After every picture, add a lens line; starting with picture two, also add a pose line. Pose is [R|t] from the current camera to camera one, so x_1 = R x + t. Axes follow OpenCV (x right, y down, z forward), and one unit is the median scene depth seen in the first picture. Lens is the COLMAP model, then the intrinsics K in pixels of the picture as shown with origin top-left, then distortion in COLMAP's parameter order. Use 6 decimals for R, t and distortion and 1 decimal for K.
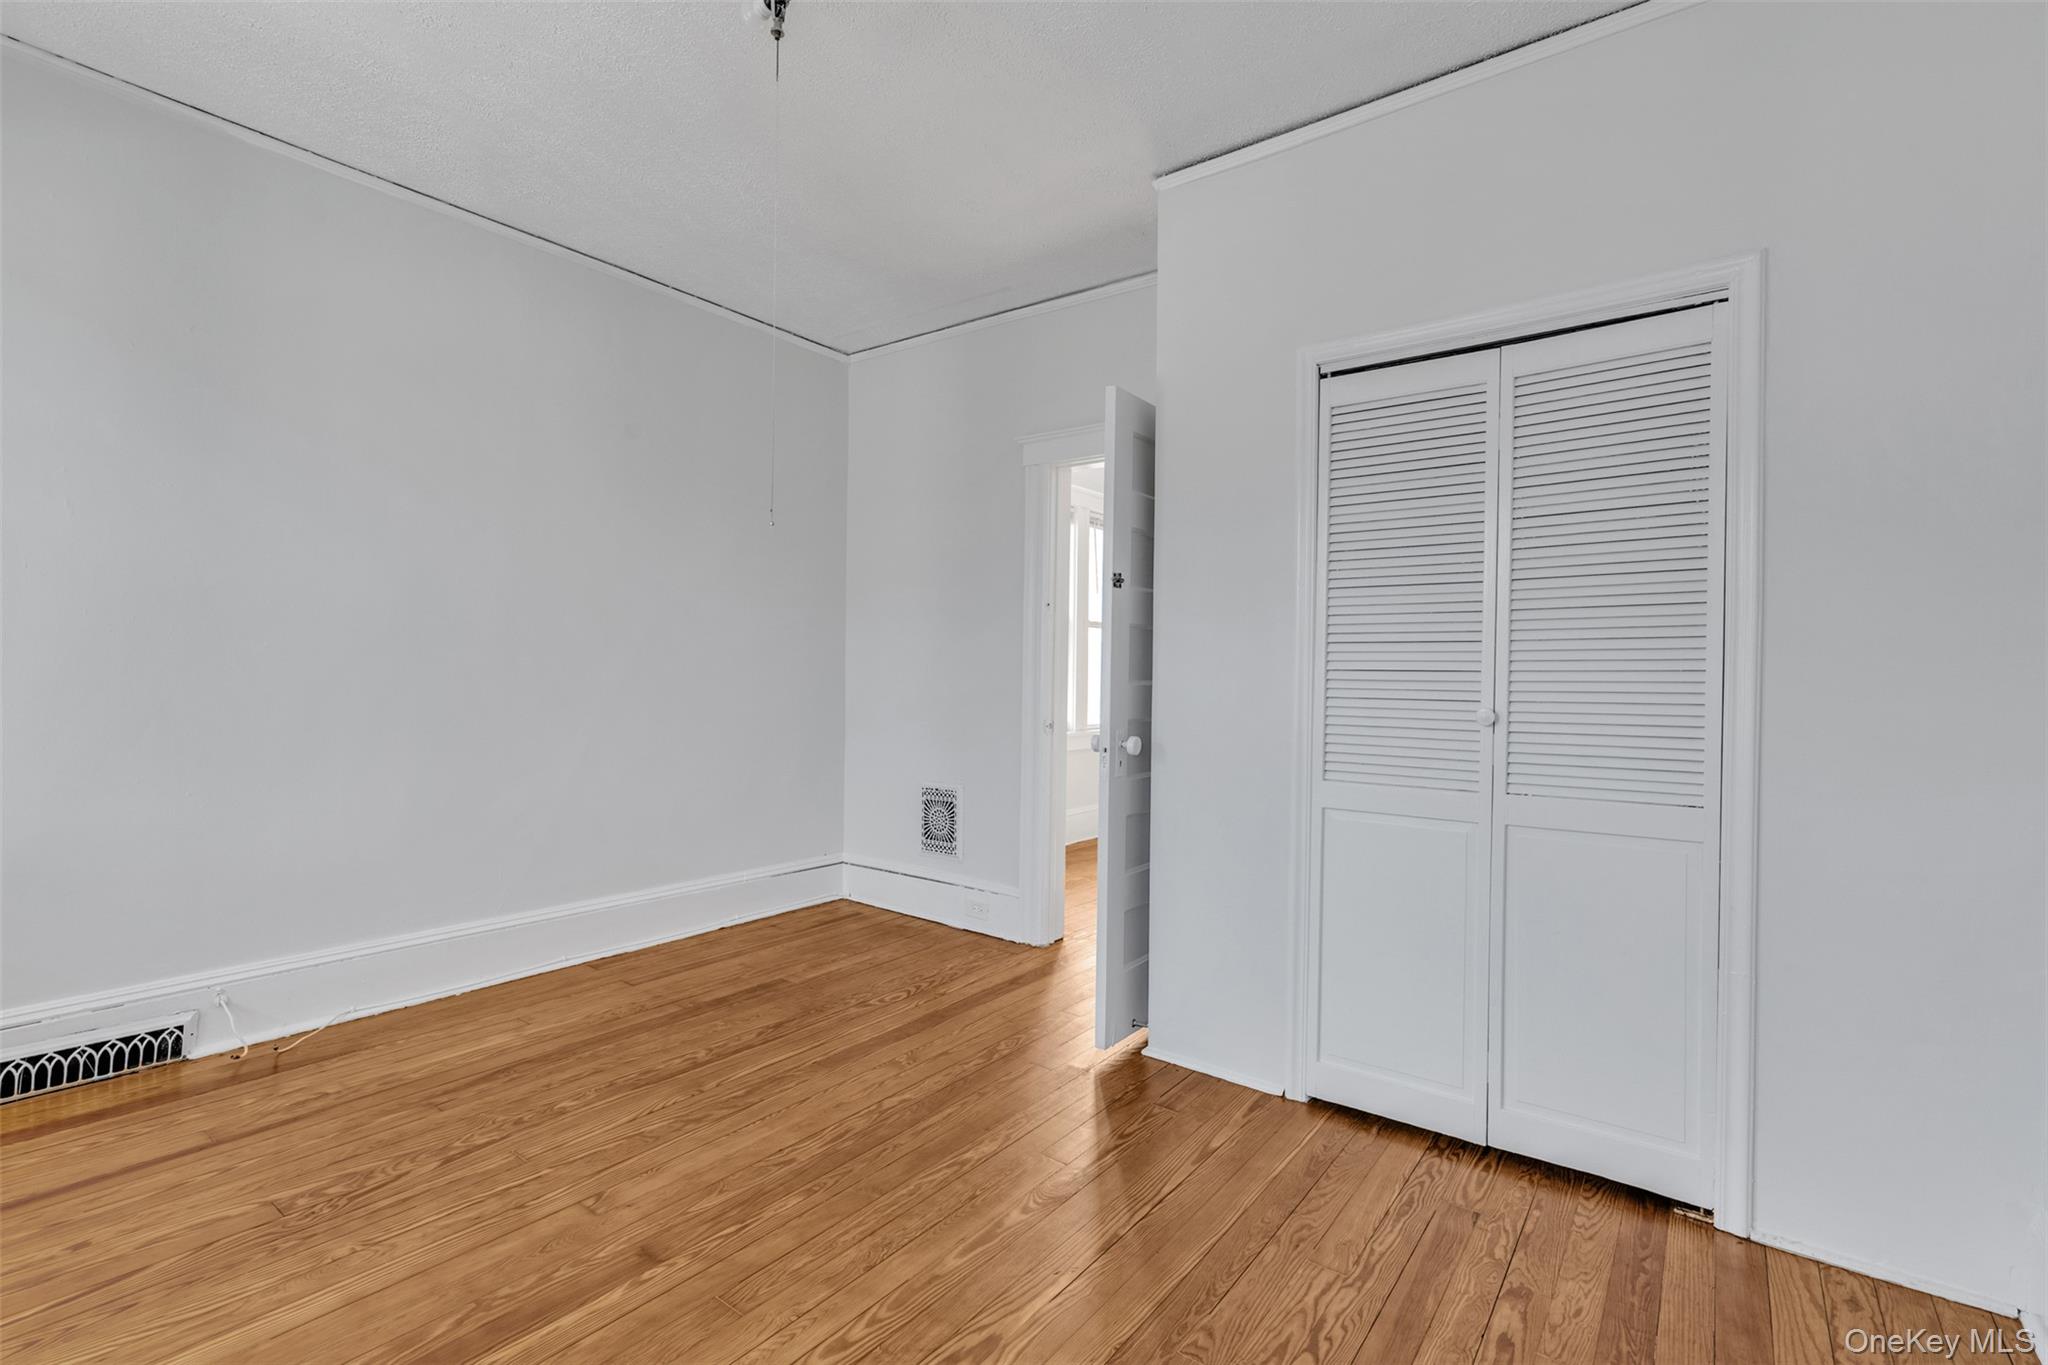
lens RADIAL K [[933.4, 0, 1029.5], [0, 933.4, 673.4], [0, 0, 1]] dist [0.008607, -0.000685]
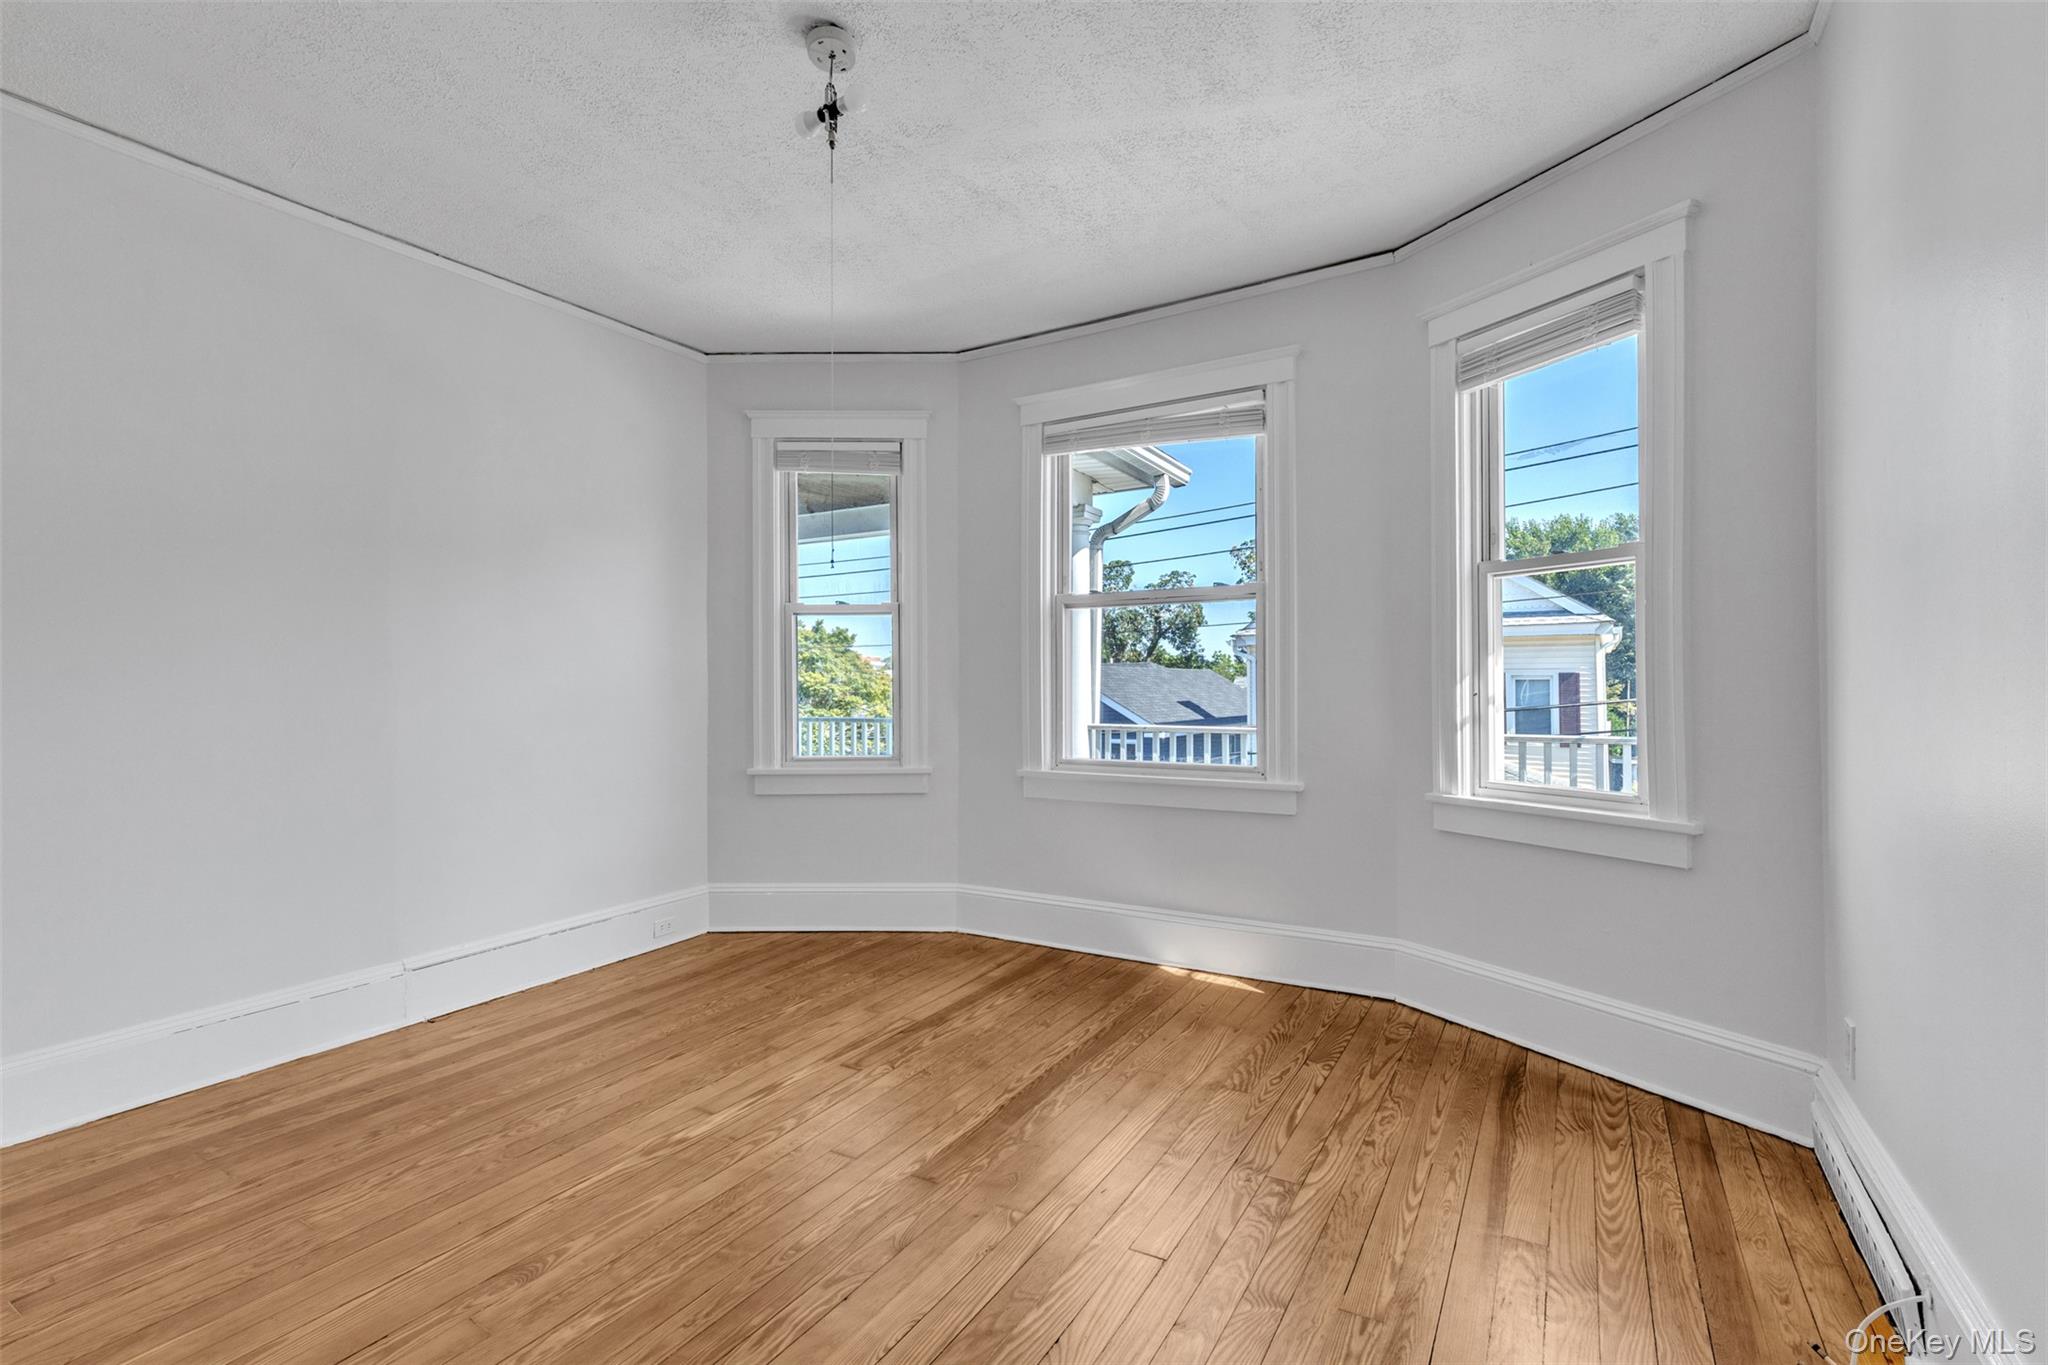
lens RADIAL K [[933.4, 0, 1029.5], [0, 933.4, 673.4], [0, 0, 1]] dist [0.008607, -0.000685]
pose [[-0.993698, -0.013033, -0.111334, -0.297982], [-0.011599, 0.999841, -0.013516, -0.006241], [0.111492, -0.012139, -0.993691, 1.655692]]
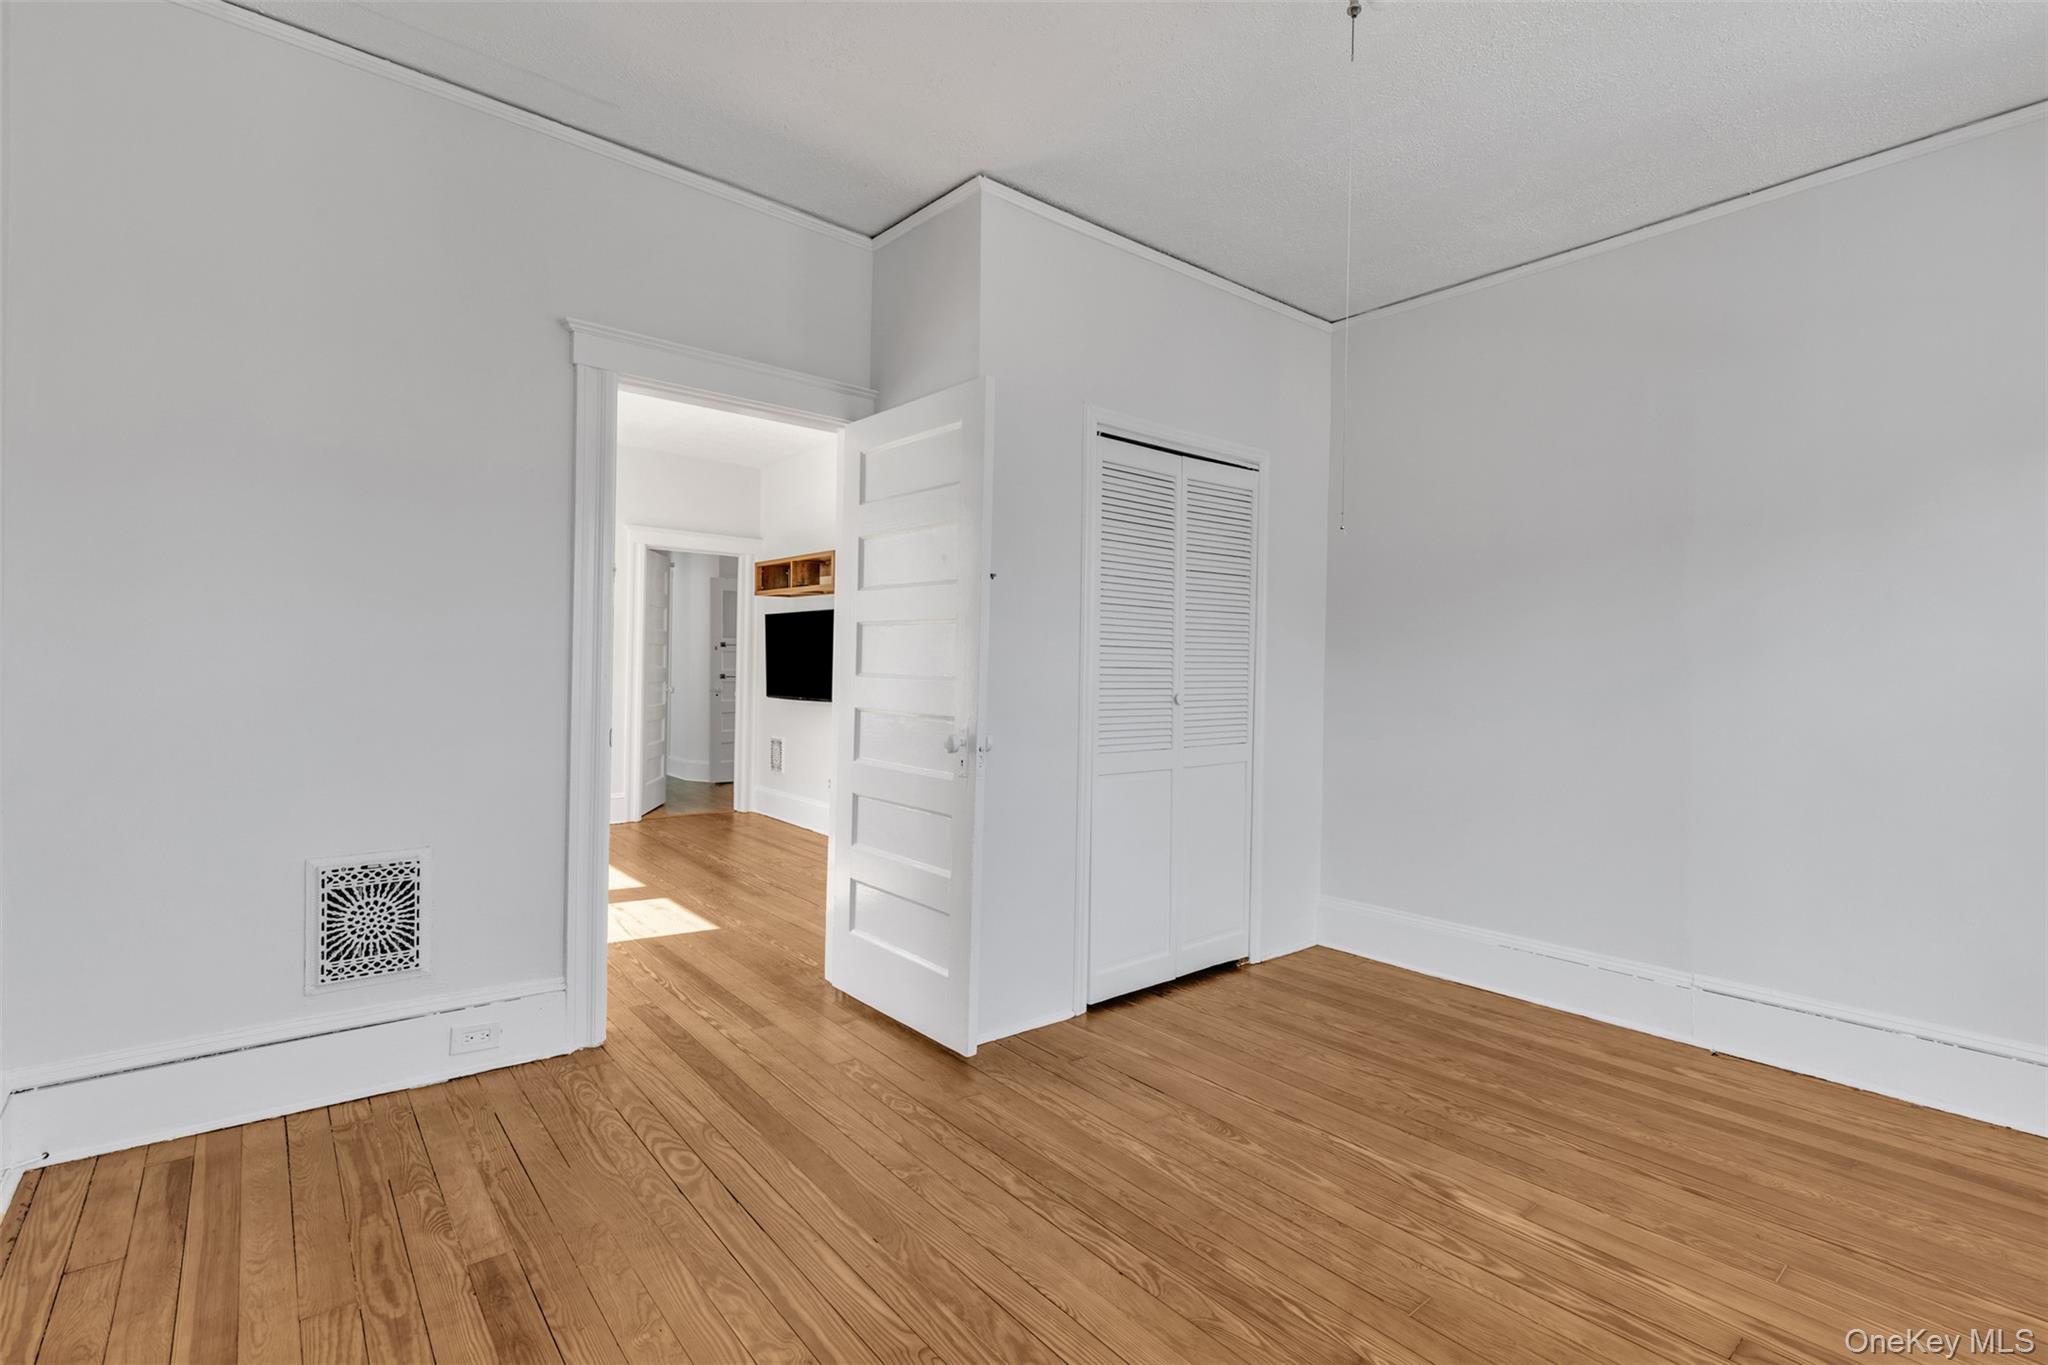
lens RADIAL K [[933.4, 0, 1029.5], [0, 933.4, 673.4], [0, 0, 1]] dist [0.008607, -0.000685]
pose [[0.231051, -0.015290, 0.972821, -0.971401], [-0.015042, 0.999701, 0.019285, -0.018700], [-0.972825, -0.019089, 0.230752, 0.825923]]
